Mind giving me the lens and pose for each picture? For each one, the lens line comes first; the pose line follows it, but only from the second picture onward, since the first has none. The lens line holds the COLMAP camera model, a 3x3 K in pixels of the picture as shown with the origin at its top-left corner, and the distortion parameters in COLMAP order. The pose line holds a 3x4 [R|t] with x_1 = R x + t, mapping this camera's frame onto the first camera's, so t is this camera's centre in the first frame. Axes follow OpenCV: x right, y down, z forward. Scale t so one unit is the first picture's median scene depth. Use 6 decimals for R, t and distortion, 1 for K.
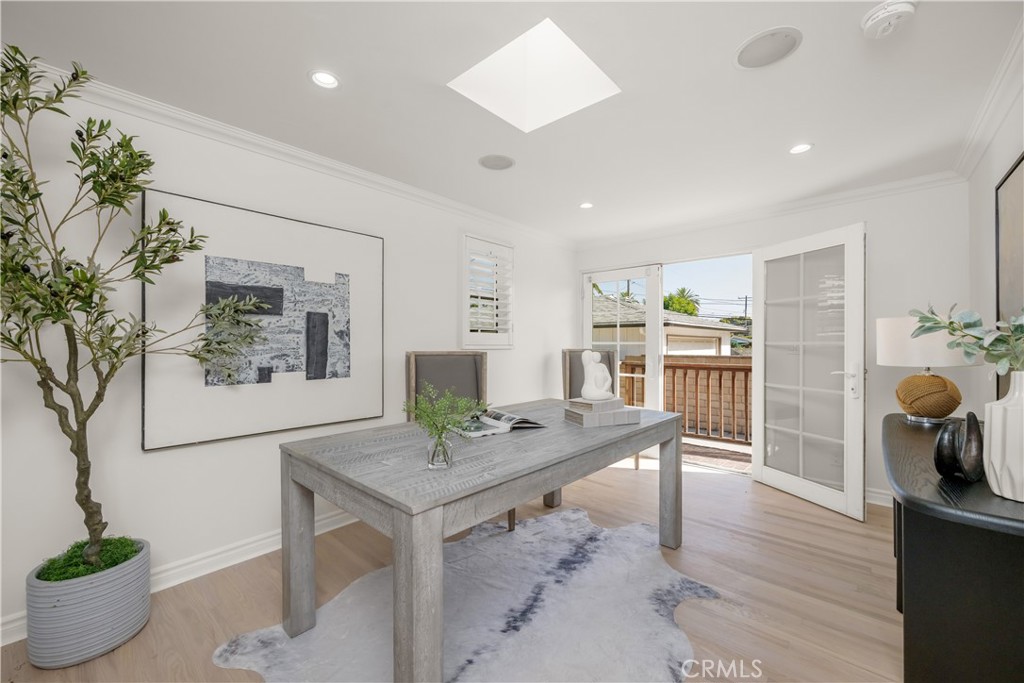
lens RADIAL K [[403.3, 0, 513.2], [0, 403.3, 345.7], [0, 0, 1]] dist [-0.000414, -0.000032]
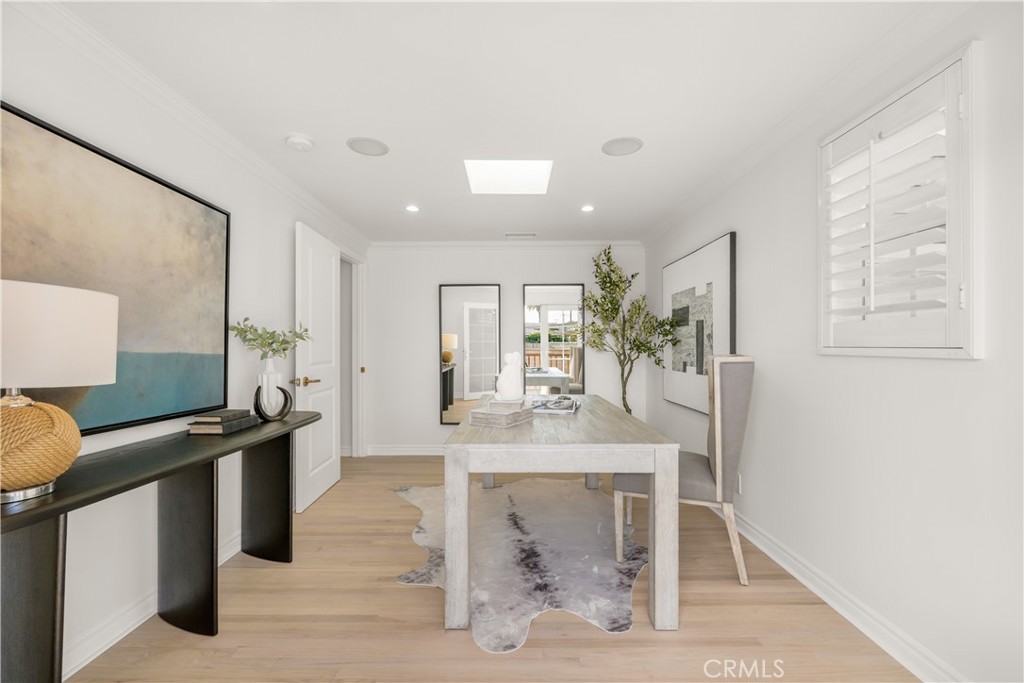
lens RADIAL K [[425.0, 0, 512.0], [0, 425.0, 341.5], [0, 0, 1]] dist [-0.000364, -0.000088]
pose [[-0.747904, -0.008241, -0.663755, 1.001676], [-0.002910, 0.999954, -0.009136, -0.004177], [0.663800, -0.004902, -0.747894, 1.980310]]
